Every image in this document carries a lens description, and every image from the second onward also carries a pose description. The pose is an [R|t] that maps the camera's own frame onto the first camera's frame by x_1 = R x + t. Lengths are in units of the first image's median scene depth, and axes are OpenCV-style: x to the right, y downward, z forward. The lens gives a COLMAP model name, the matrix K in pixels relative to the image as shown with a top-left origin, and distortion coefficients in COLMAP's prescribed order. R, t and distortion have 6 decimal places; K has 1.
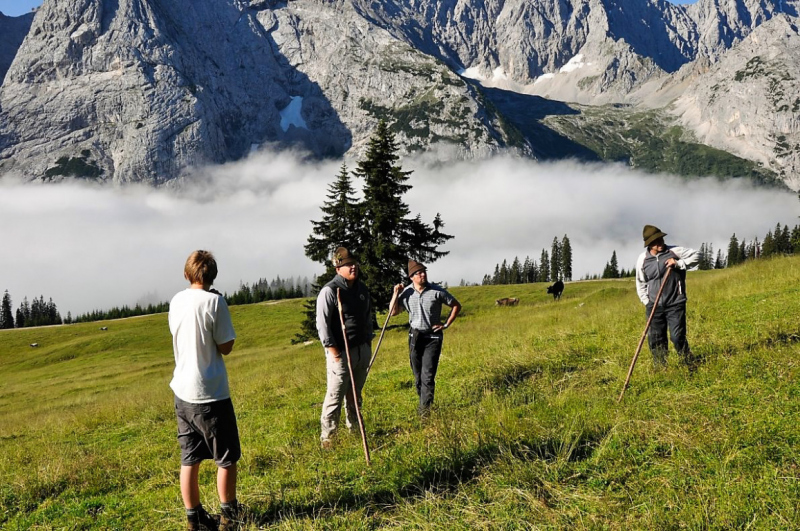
lens RADIAL K [[739.3, 0, 393.9], [0, 739.3, 253.6], [0, 0, 1]] dist [0.002242, 0.000000]
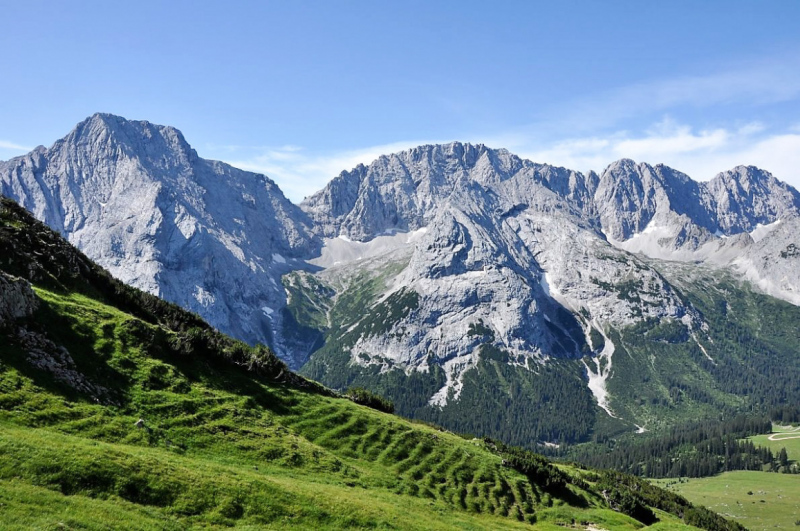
lens RADIAL K [[634.4, 0, 394.8], [0, 634.4, 262.1], [0, 0, 1]] dist [-0.150540, 0.124081]
pose [[0.999818, -0.010922, 0.015670, -0.476790], [0.012526, 0.994268, -0.106183, -0.085537], [-0.014420, 0.106360, 0.994223, -0.409300]]
